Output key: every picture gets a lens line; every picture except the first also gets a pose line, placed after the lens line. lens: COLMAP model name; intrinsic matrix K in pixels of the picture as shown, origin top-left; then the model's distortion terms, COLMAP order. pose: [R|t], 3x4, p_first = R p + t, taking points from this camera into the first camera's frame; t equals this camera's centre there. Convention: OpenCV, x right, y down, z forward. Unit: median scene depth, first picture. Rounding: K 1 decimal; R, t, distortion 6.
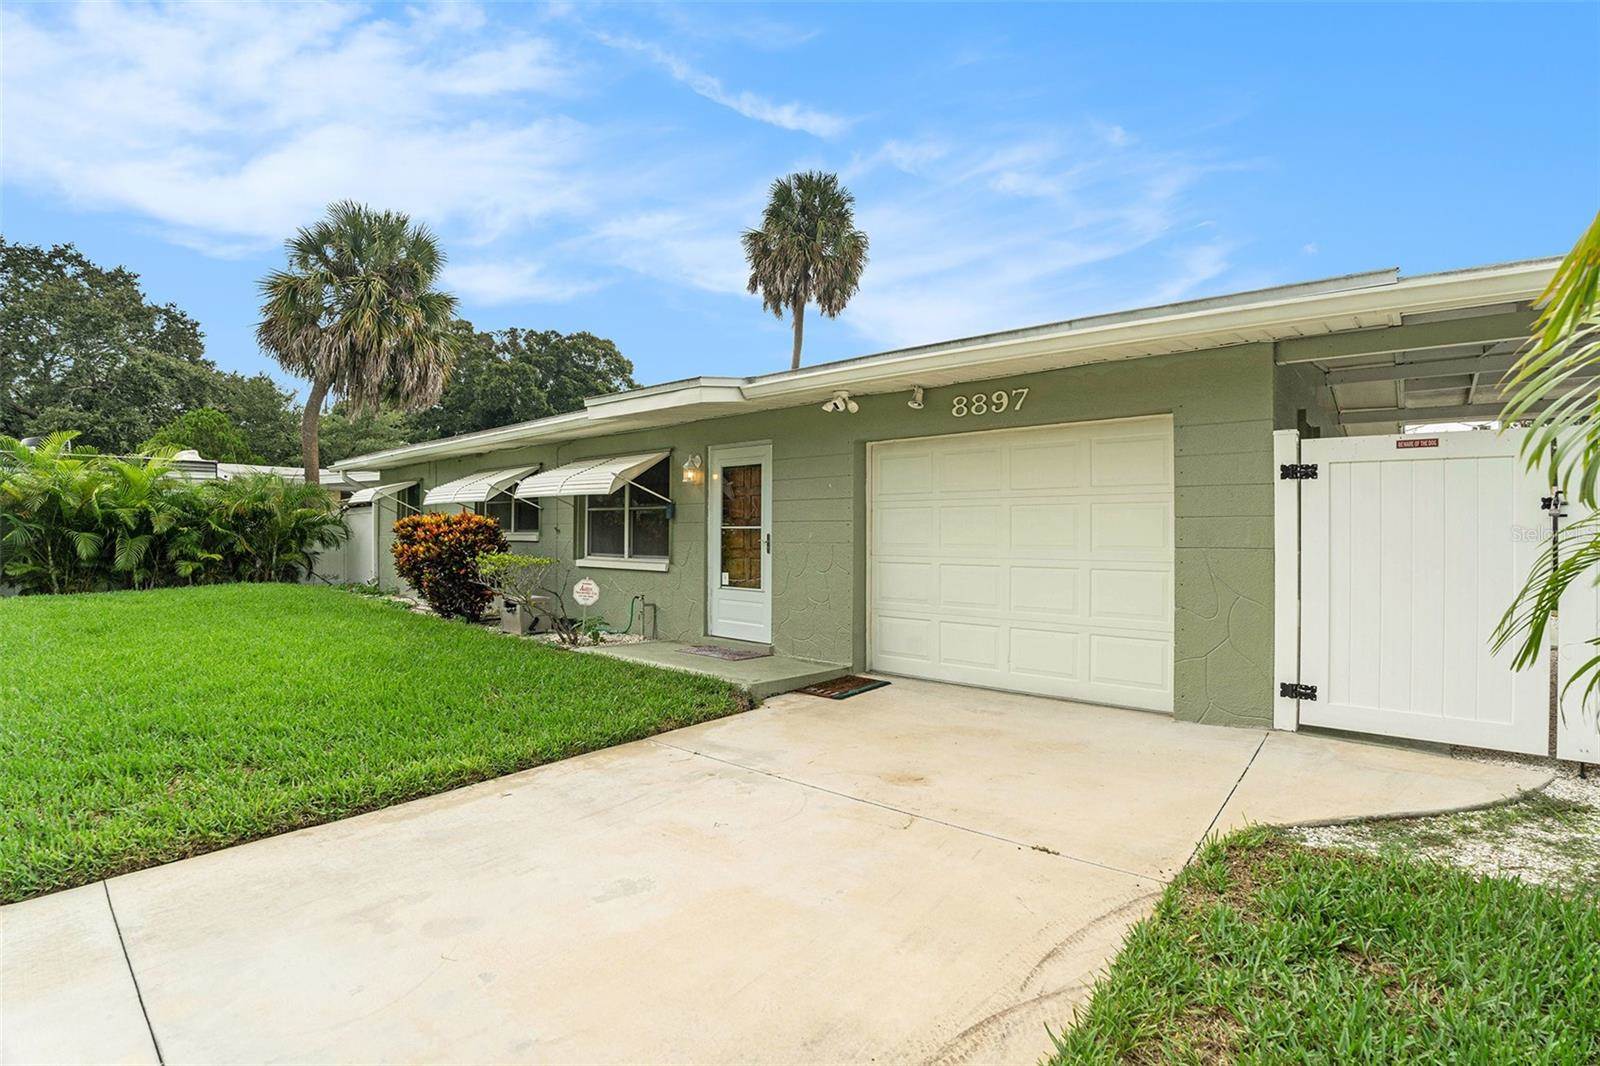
lens RADIAL K [[729.8, 0, 801.4], [0, 729.8, 534.2], [0, 0, 1]] dist [-0.040000, 0.000400]
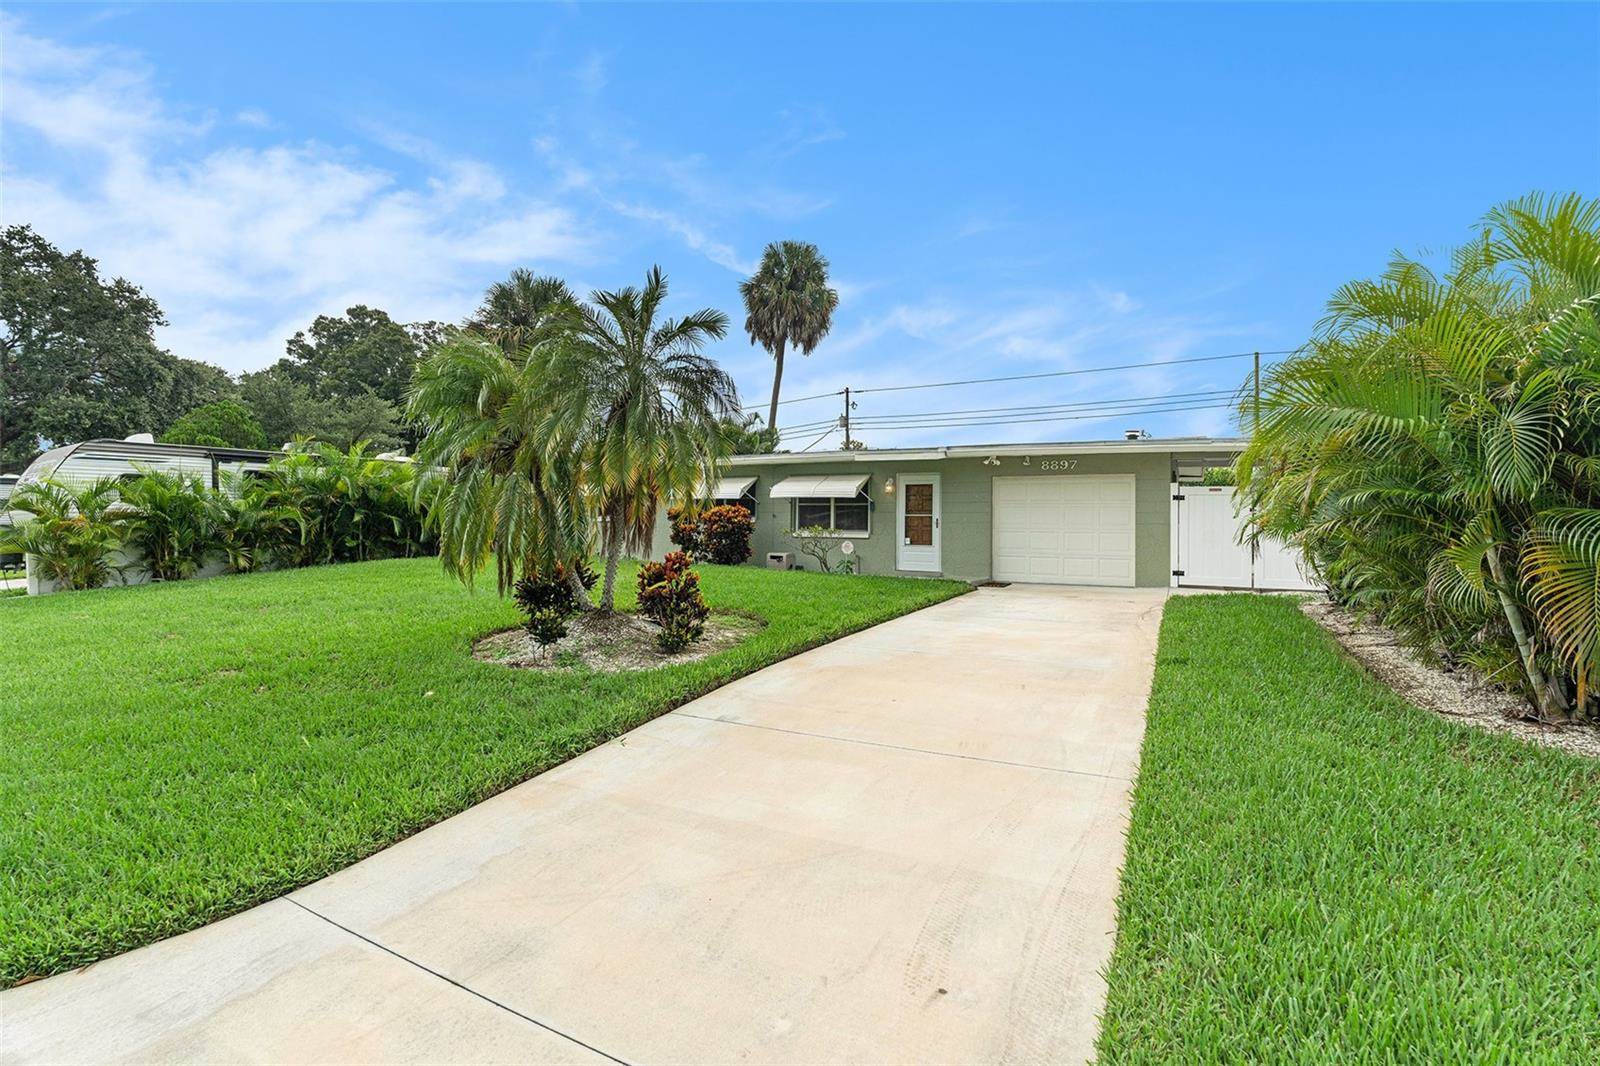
lens RADIAL K [[710.2, 0, 808.4], [0, 710.2, 527.5], [0, 0, 1]] dist [-0.045971, -0.000074]
pose [[0.979364, 0.009677, 0.201875, -0.753636], [-0.009930, 0.999951, 0.000239, 0.026298], [-0.201863, -0.002239, 0.979411, -0.827744]]
